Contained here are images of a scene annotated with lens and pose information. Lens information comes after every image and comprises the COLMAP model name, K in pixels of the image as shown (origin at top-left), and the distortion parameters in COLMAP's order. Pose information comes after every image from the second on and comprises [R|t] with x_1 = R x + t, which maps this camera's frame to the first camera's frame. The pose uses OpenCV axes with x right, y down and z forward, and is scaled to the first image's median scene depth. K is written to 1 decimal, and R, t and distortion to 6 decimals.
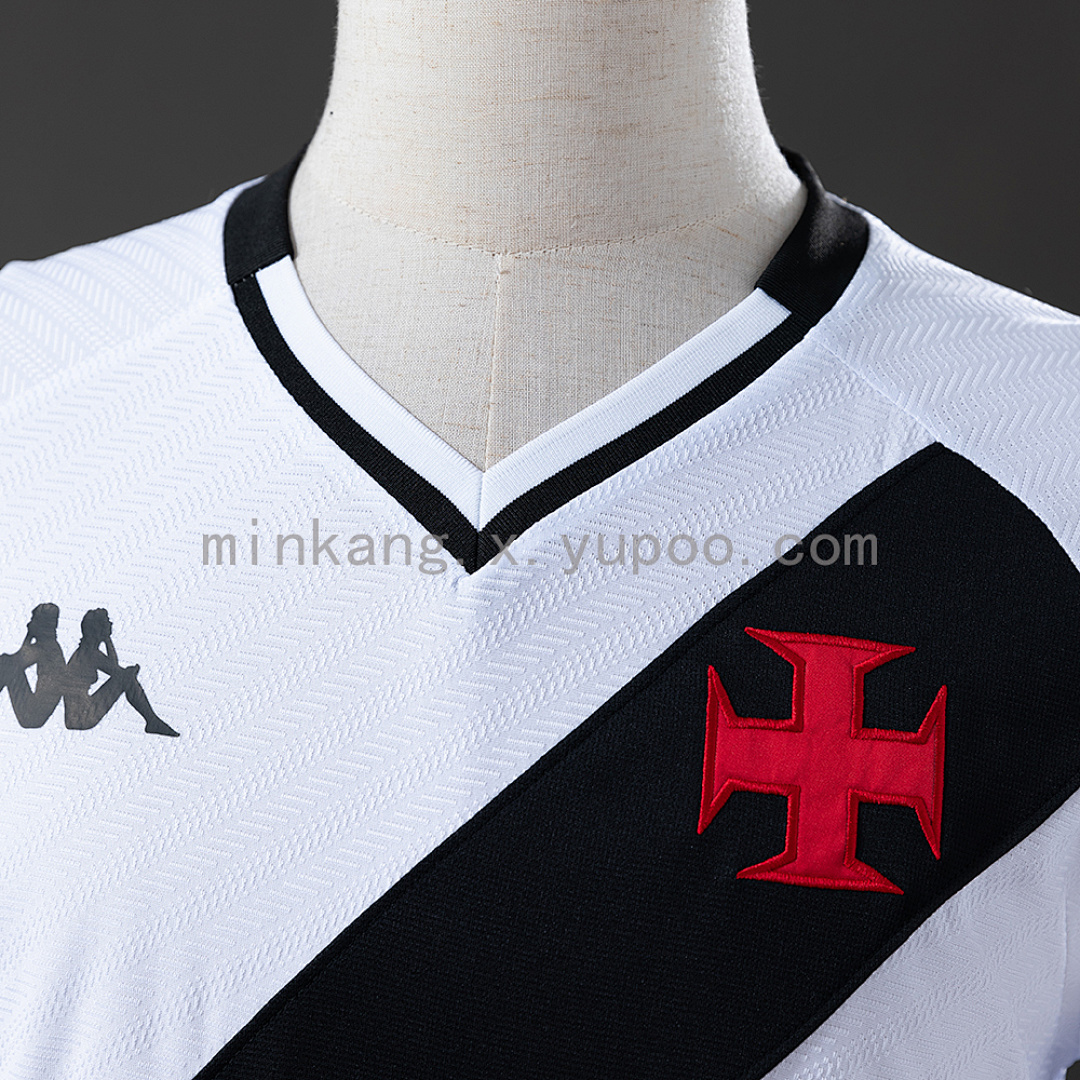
lens RADIAL K [[1992.7, 0, 539.1], [0, 1992.7, 546.3], [0, 0, 1]] dist [-0.062680, 0.000000]
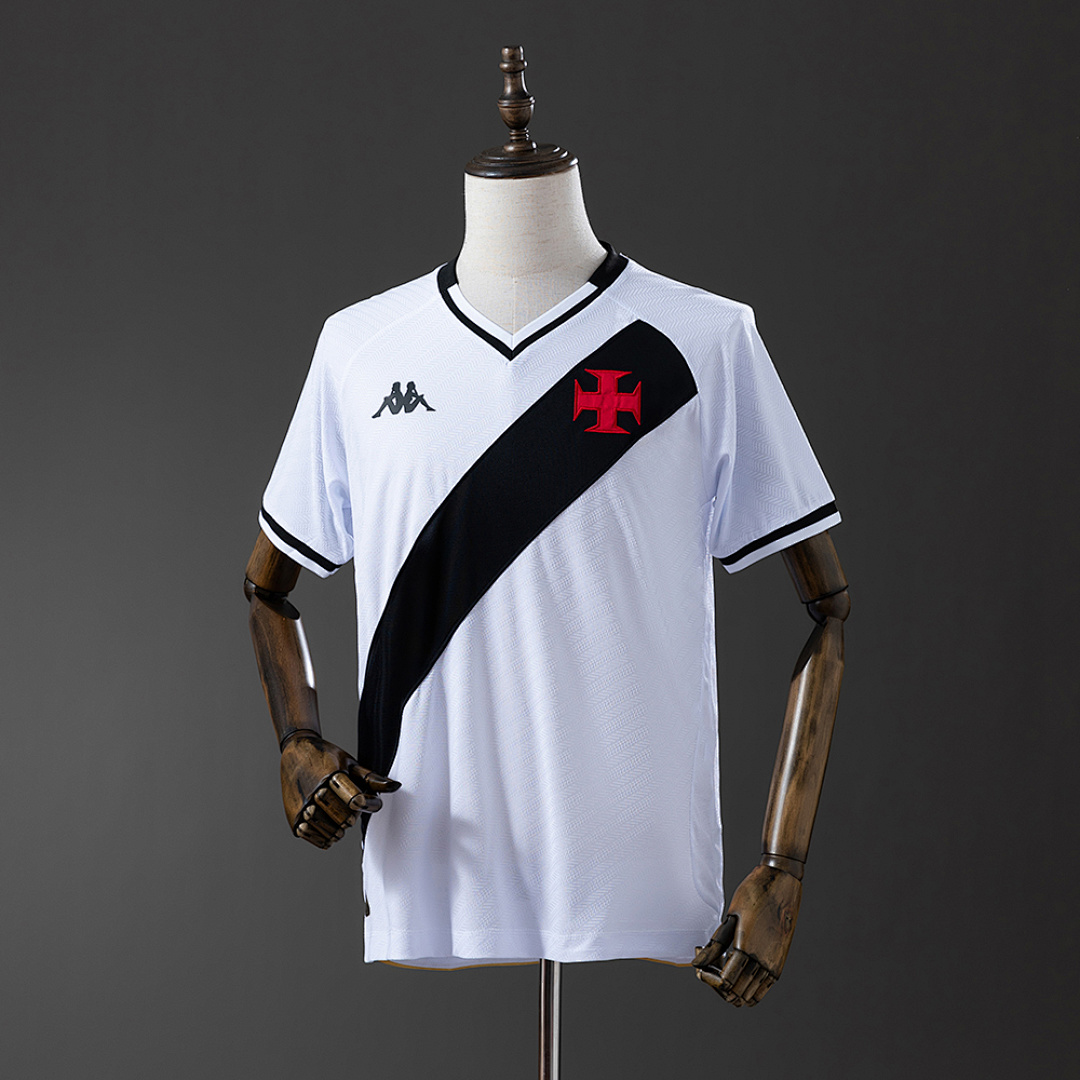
lens RADIAL K [[2215.9, 0, 540.3], [0, 2215.9, 536.4], [0, 0, 1]] dist [-0.043423, 0.000000]
pose [[0.993130, -0.076942, -0.088169, 0.355837], [0.069554, 0.994035, -0.084007, 0.681087], [0.094107, 0.077297, 0.992557, -3.036143]]
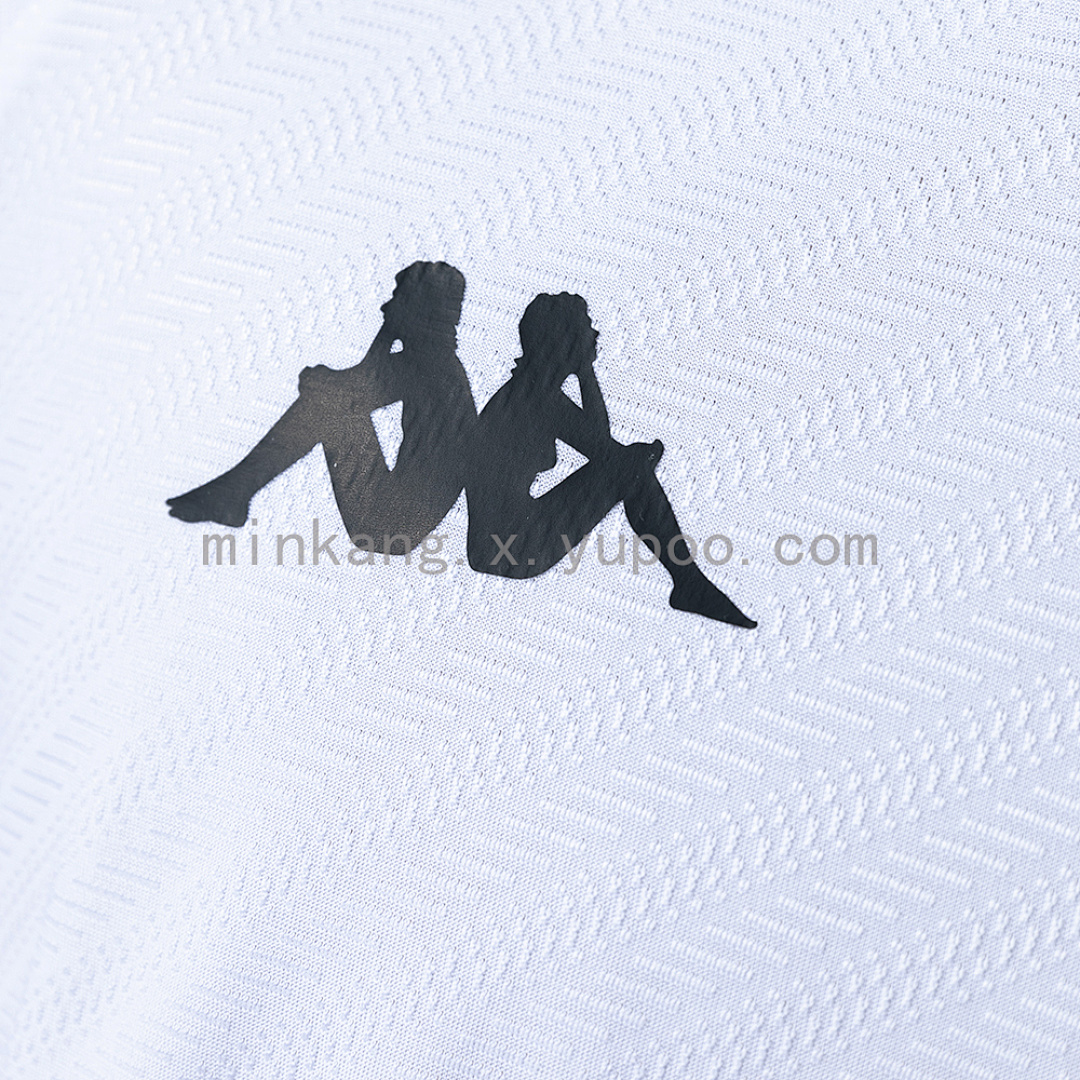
lens RADIAL K [[2215.9, 0, 538.2], [0, 2215.9, 540.2], [0, 0, 1]] dist [-0.043423, 0.000000]
pose [[0.988846, 0.131465, 0.070007, -0.256358], [-0.140378, 0.979707, 0.143067, 0.016438], [-0.049778, -0.151299, 0.987234, 0.531820]]
